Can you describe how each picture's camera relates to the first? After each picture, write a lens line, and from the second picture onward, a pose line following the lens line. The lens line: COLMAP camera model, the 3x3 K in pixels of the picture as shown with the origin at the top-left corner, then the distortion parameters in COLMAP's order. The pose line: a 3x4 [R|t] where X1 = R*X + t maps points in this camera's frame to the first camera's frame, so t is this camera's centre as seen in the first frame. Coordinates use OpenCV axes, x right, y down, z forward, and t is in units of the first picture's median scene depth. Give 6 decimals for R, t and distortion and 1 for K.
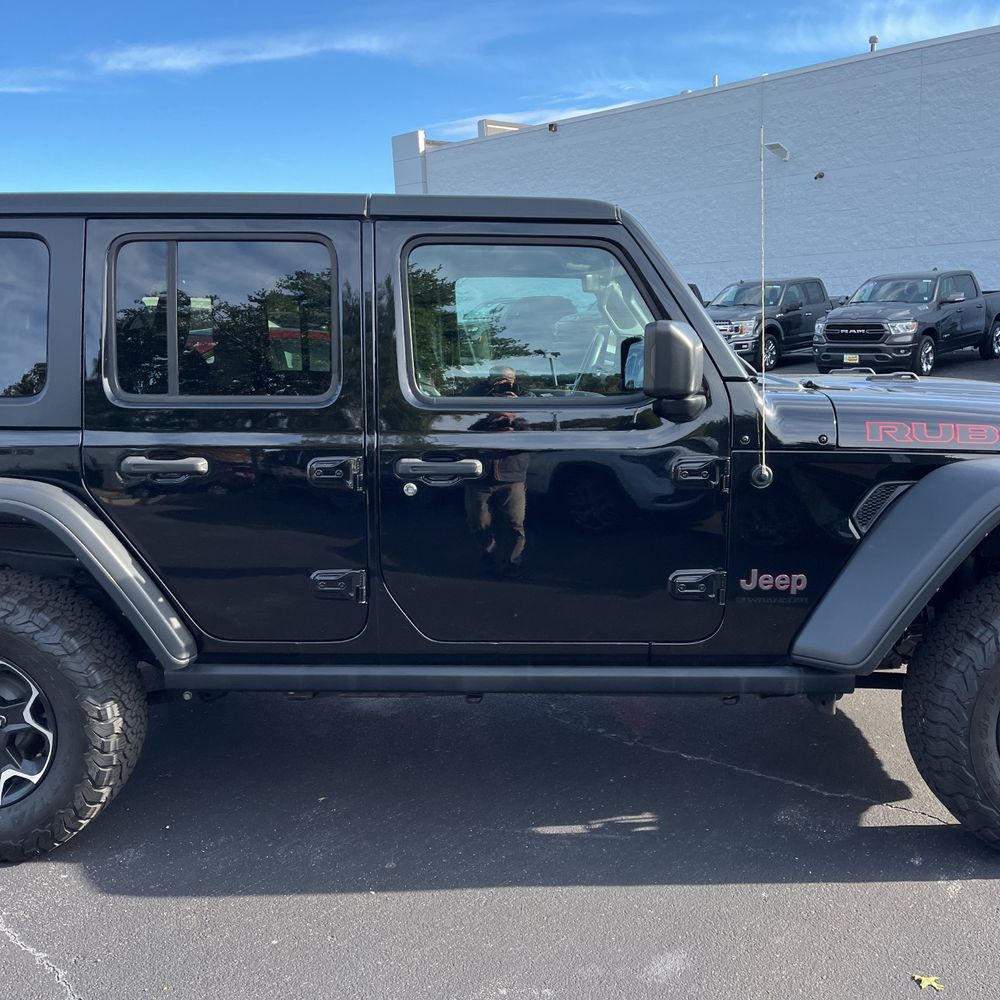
lens RADIAL K [[1017.7, 0, 500.0], [0, 1017.7, 500.0], [0, 0, 1]] dist [0.023636, -0.008520]
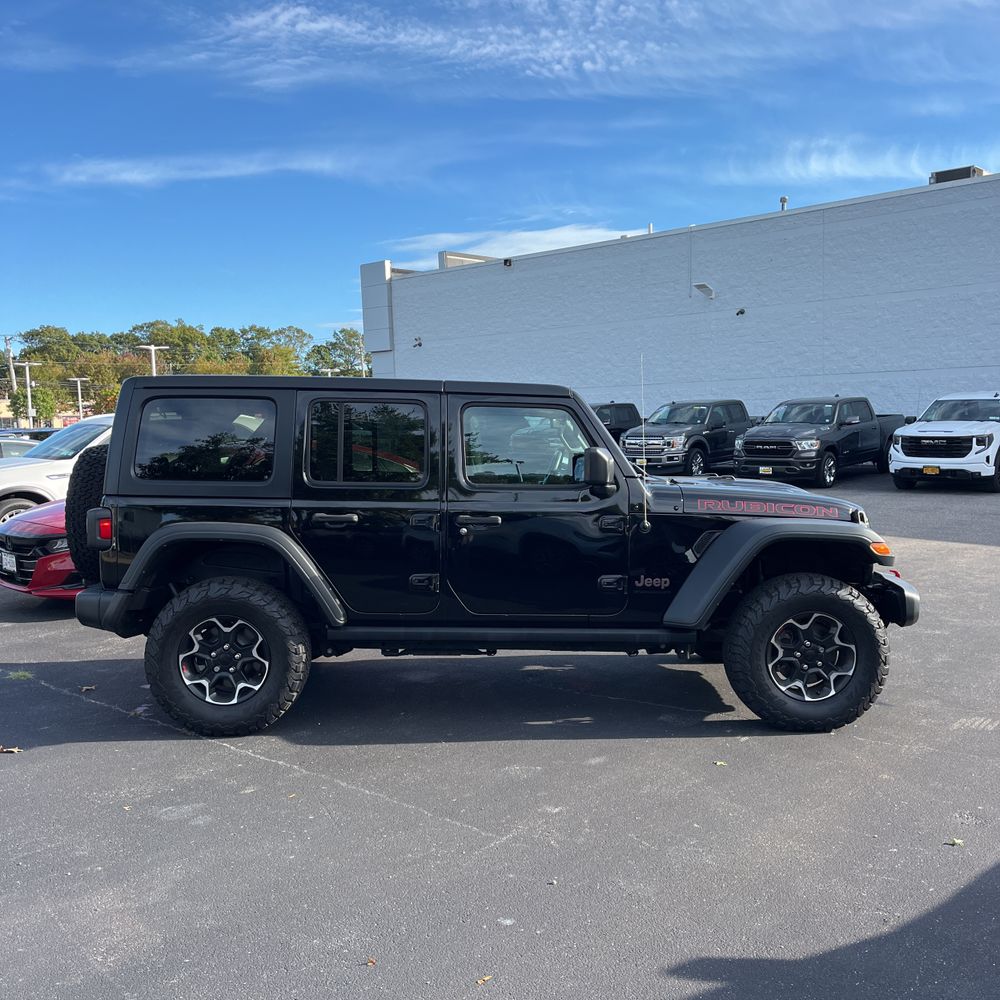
lens RADIAL K [[1037.6, 0, 498.2], [0, 1037.6, 483.3], [0, 0, 1]] dist [0.015084, -0.005752]
pose [[0.998655, 0.012239, 0.050385, -0.020668], [-0.006003, 0.992498, -0.122112, 0.023147], [-0.051502, 0.121645, 0.991237, -0.160356]]
